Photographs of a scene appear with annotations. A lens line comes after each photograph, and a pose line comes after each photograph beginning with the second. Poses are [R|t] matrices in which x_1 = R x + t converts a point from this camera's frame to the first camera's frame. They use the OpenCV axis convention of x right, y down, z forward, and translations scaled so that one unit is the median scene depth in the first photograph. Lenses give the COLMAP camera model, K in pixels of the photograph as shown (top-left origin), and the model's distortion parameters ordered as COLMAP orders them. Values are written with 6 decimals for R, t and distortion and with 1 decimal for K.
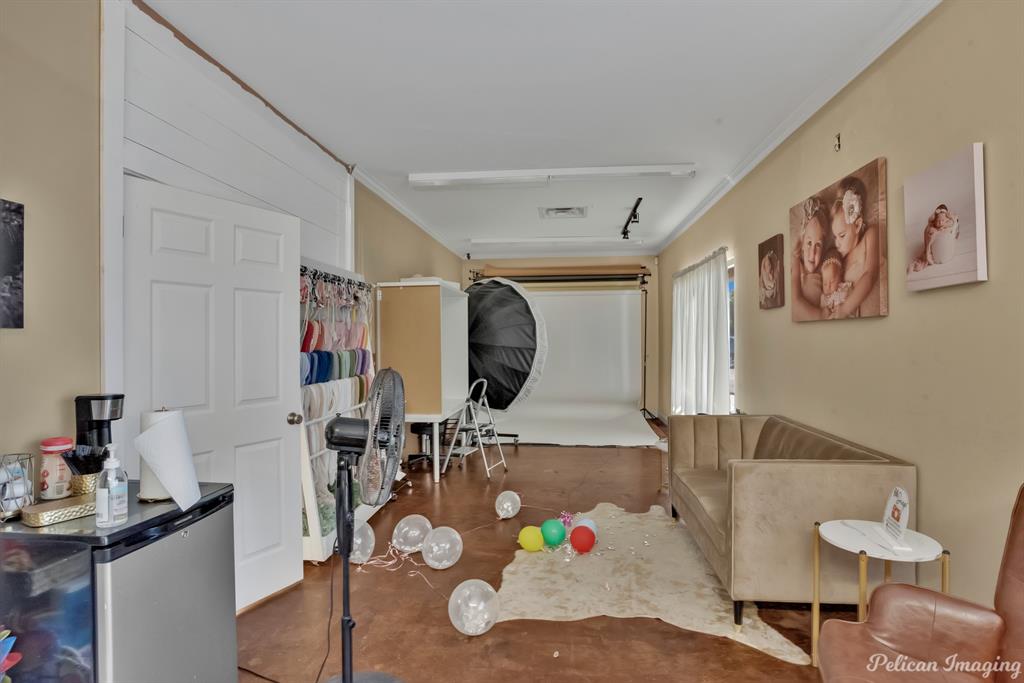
lens RADIAL K [[524.5, 0, 512.0], [0, 524.5, 341.5], [0, 0, 1]] dist [-0.041747, 0.008248]
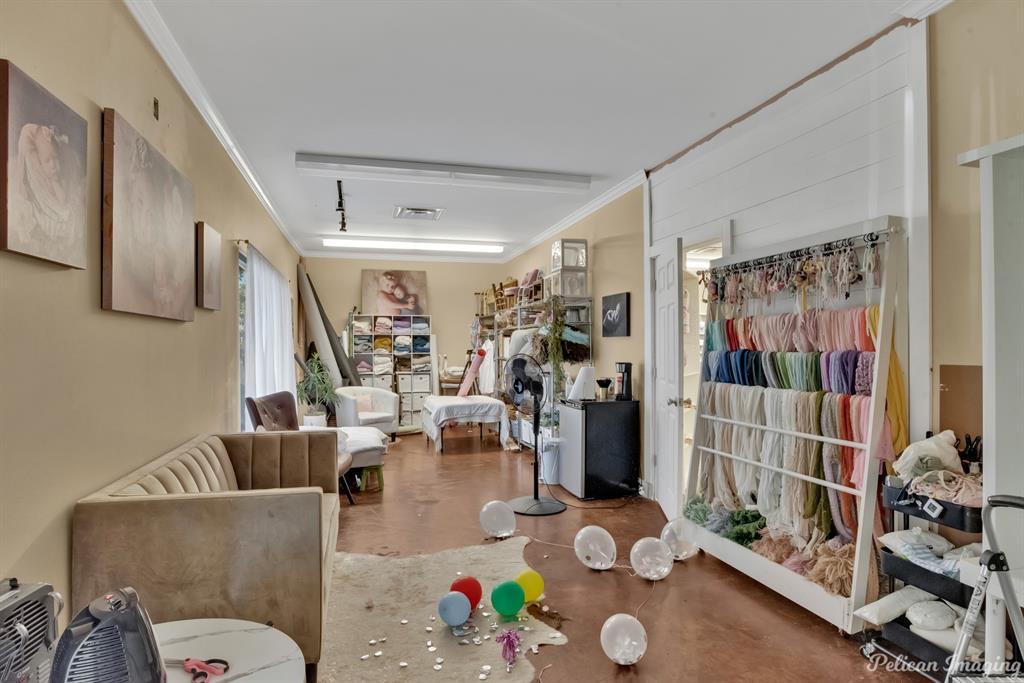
lens RADIAL K [[524.5, 0, 512.0], [0, 524.5, 341.5], [0, 0, 1]] dist [-0.041747, 0.008248]
pose [[-0.927186, 0.005925, -0.374553, 0.392982], [0.008708, 0.999946, -0.005739, 0.006692], [0.374499, -0.008583, -0.927188, 1.926062]]
